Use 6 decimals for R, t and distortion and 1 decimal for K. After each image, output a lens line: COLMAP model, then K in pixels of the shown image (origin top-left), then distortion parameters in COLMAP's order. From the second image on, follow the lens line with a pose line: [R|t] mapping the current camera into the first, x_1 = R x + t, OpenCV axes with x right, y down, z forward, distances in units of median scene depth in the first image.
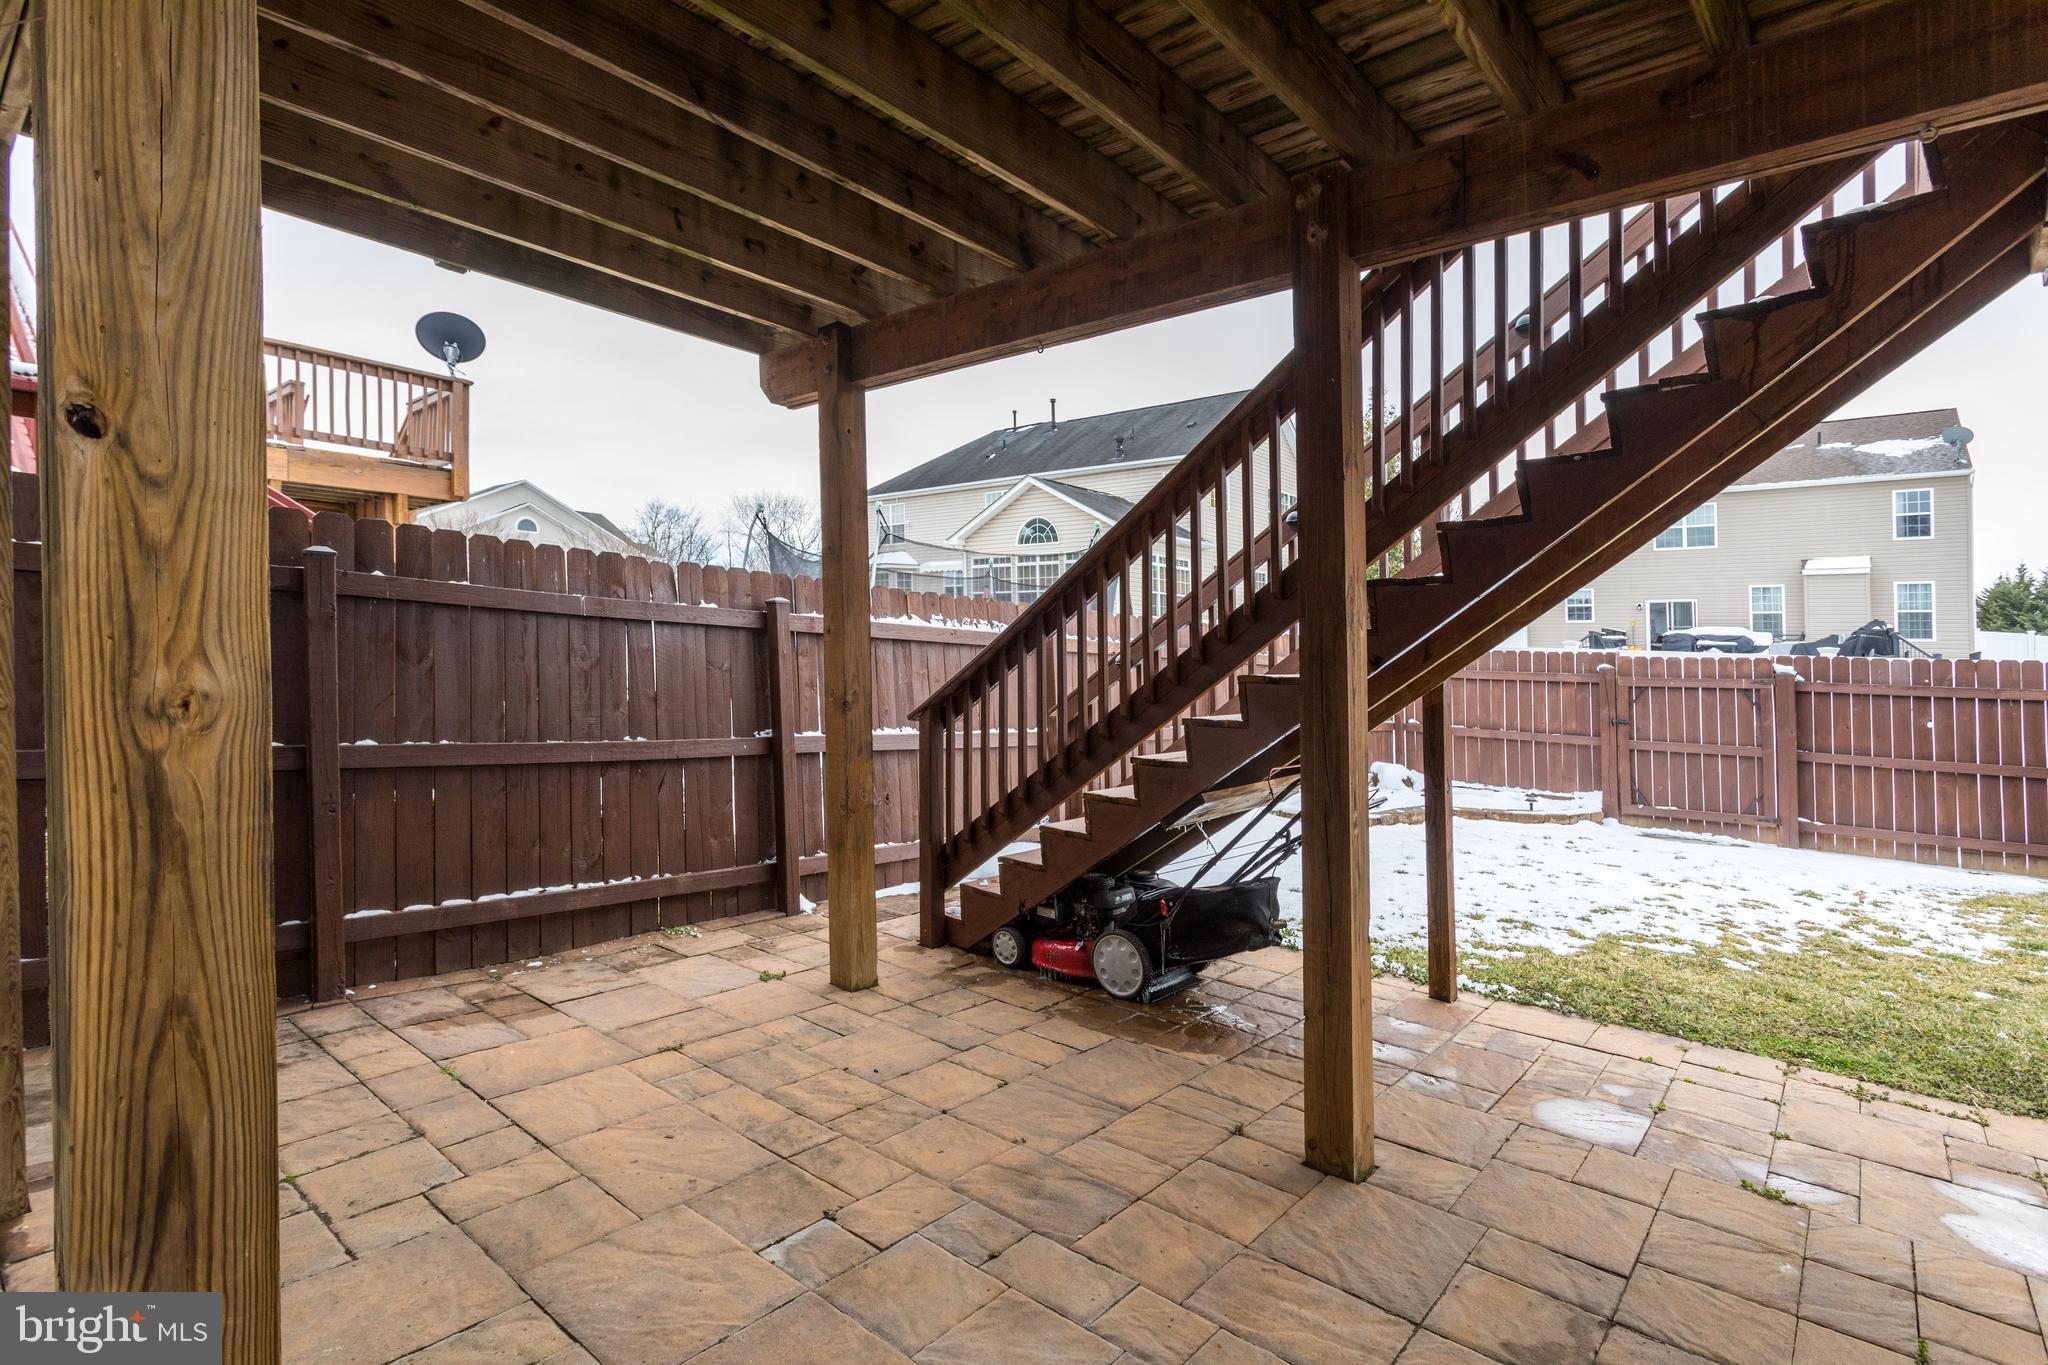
lens RADIAL K [[985.4, 0, 1023.4], [0, 985.4, 573.4], [0, 0, 1]] dist [0.002431, 0.001481]
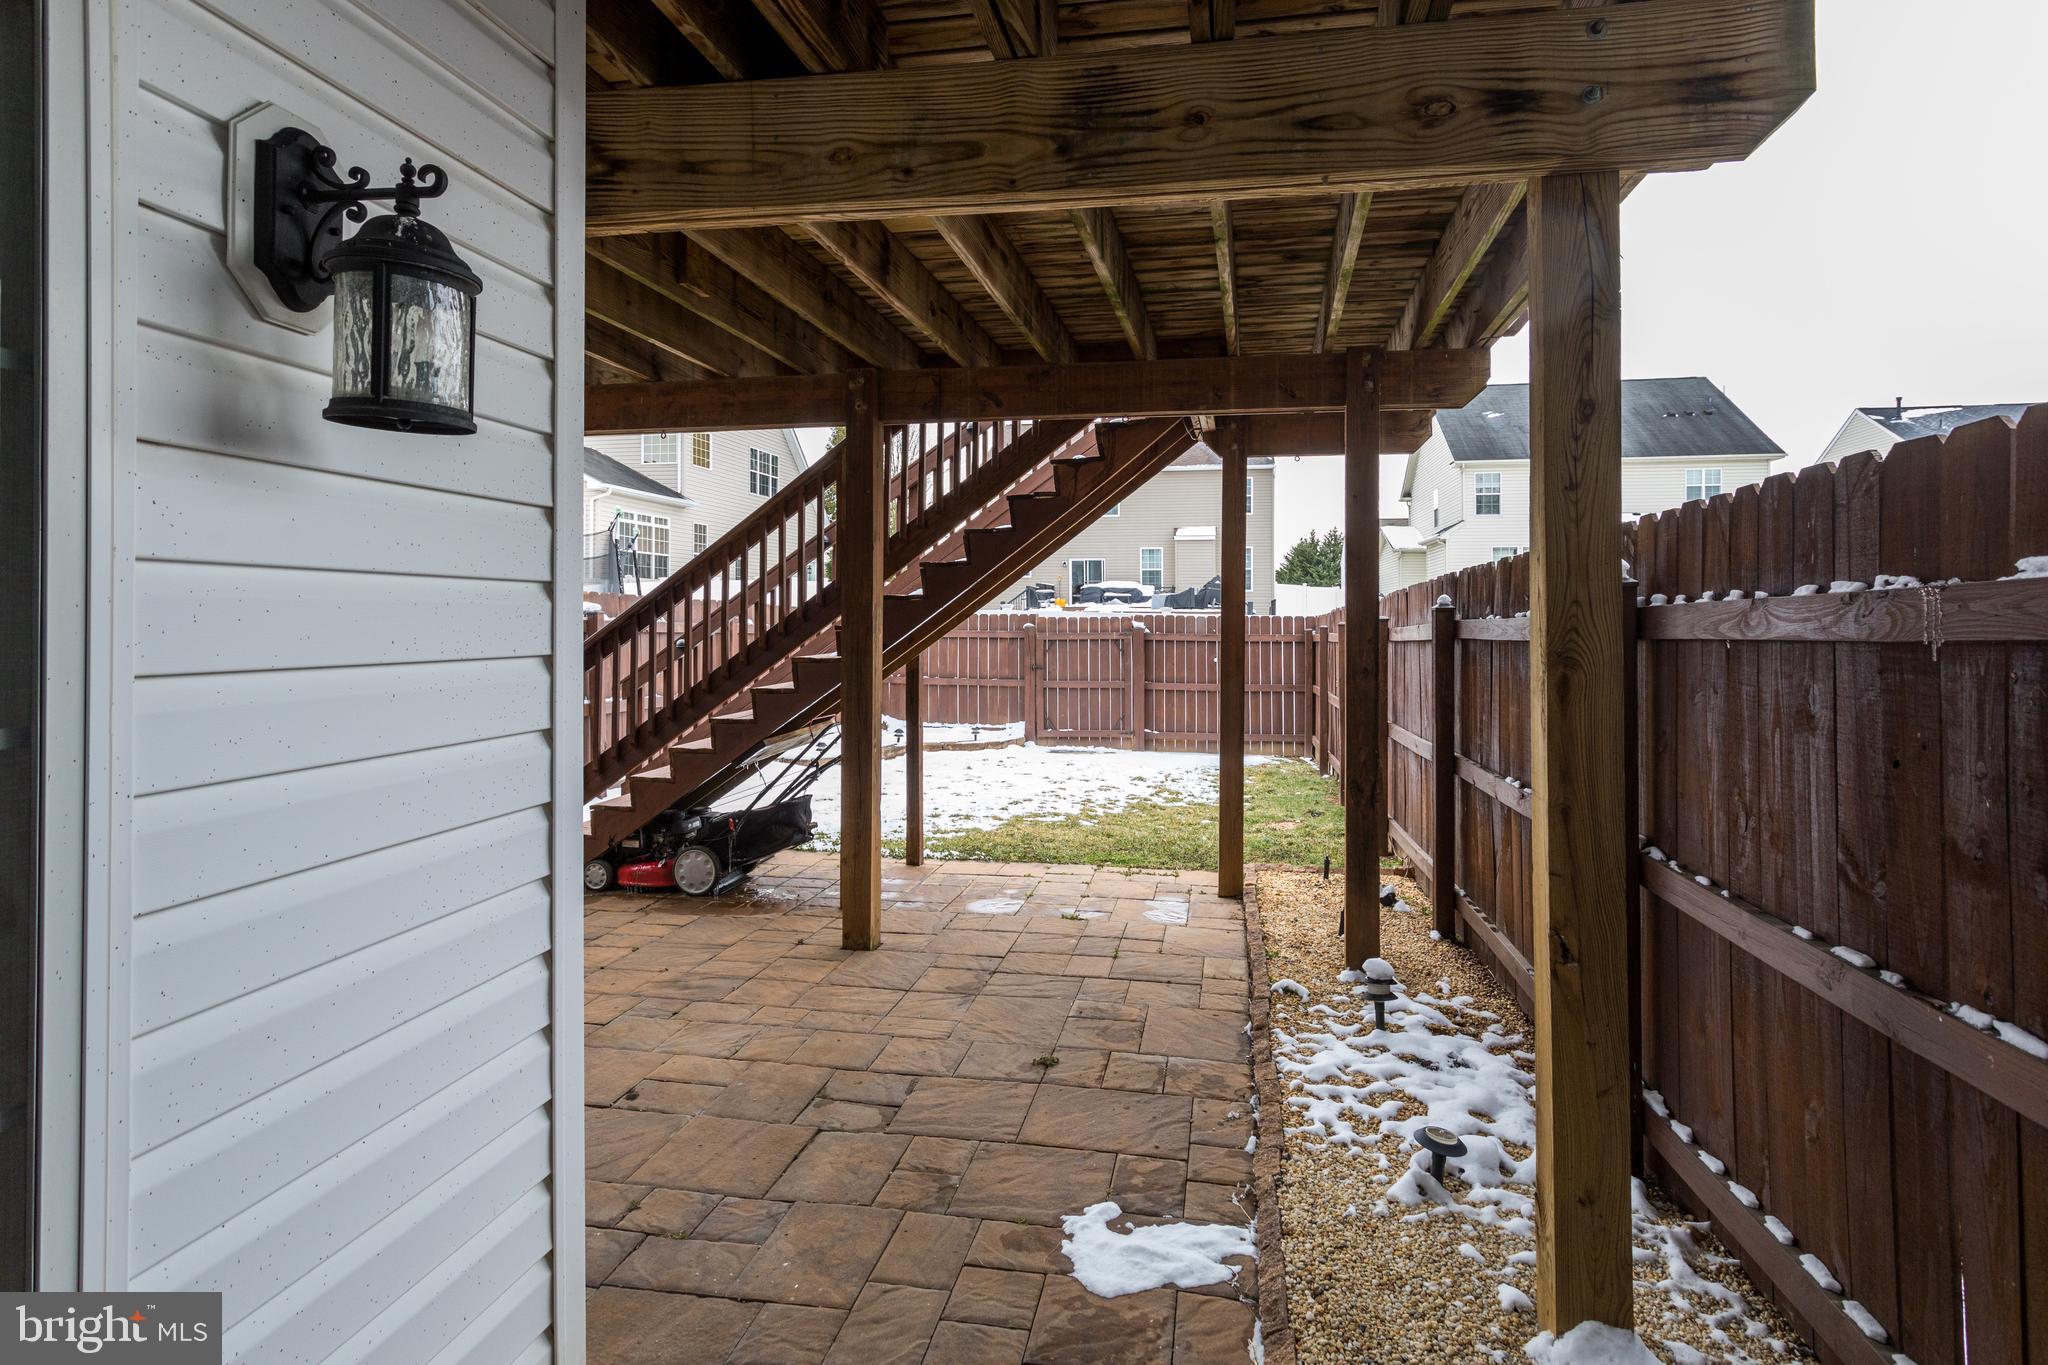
lens RADIAL K [[985.4, 0, 1023.4], [0, 985.4, 573.4], [0, 0, 1]] dist [0.002431, 0.001481]
pose [[0.869339, 0.000439, 0.494216, -0.175257], [-0.022092, 0.999035, 0.037972, -0.071620], [-0.493722, -0.043929, 0.868509, -0.370308]]
